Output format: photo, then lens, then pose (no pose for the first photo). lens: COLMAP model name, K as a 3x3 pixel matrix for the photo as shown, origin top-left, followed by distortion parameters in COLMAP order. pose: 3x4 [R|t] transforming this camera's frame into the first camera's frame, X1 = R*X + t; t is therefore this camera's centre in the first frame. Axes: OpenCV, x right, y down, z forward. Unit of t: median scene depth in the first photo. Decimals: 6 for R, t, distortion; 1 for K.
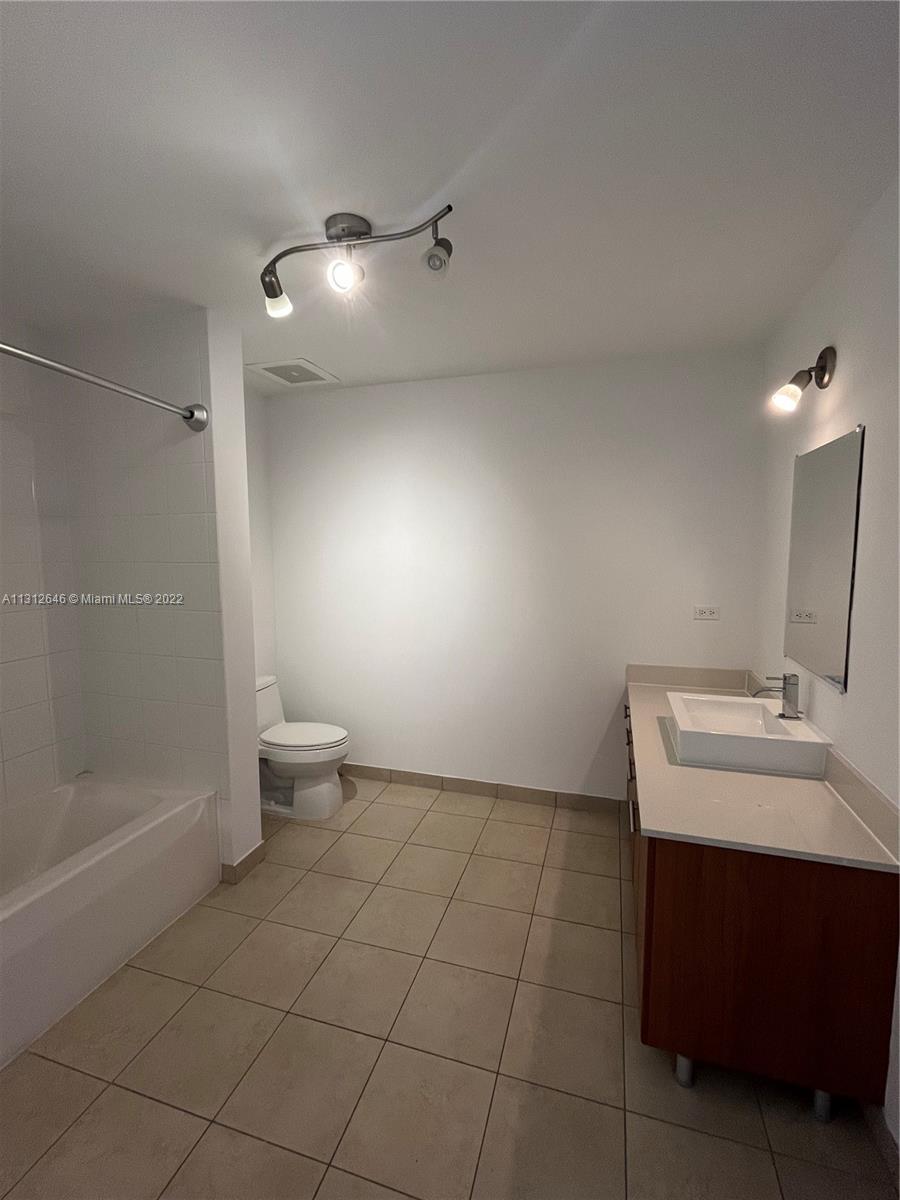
lens RADIAL K [[533.2, 0, 448.2], [0, 533.2, 596.8], [0, 0, 1]] dist [-0.005005, 0.000950]
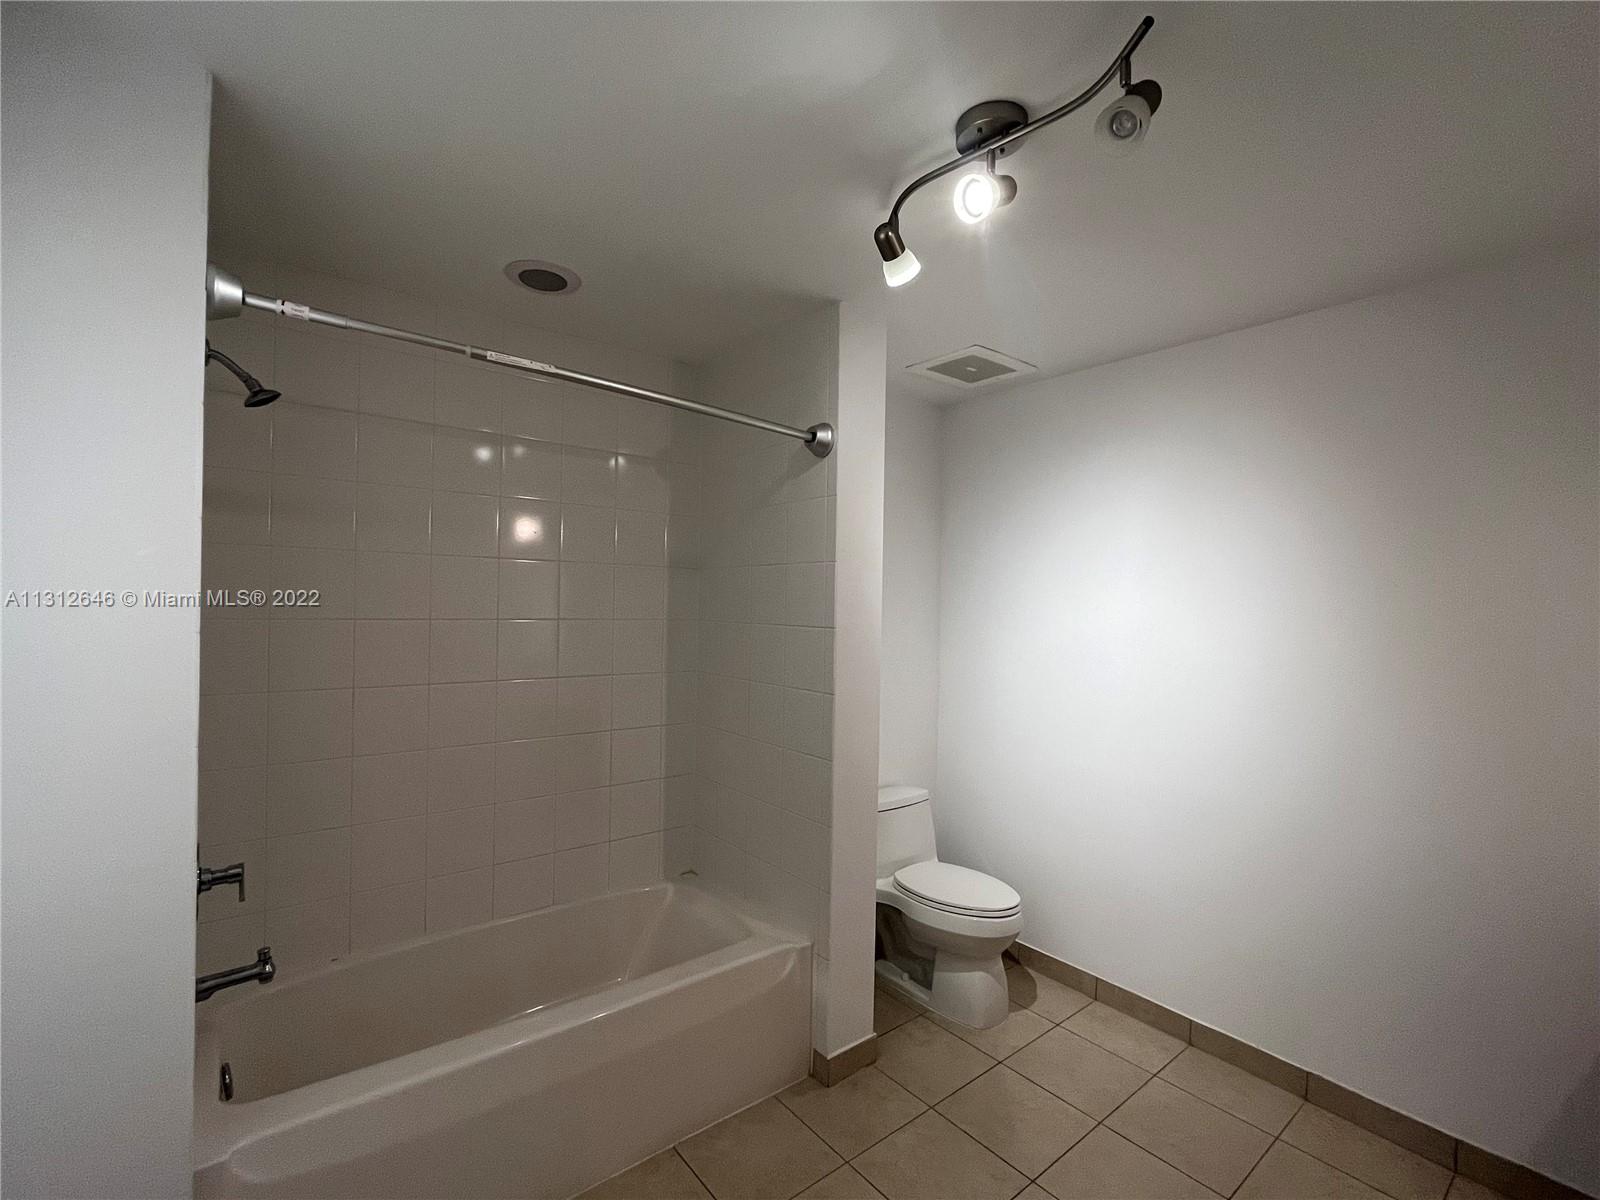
lens RADIAL K [[711.0, 0, 803.5], [0, 711.0, 605.3], [0, 0, 1]] dist [-0.005005, 0.000950]
pose [[0.829462, 0.024857, -0.558010, 0.079768], [-0.078285, 0.994322, -0.072075, -0.019897], [0.553050, 0.103467, 0.826698, 0.144186]]
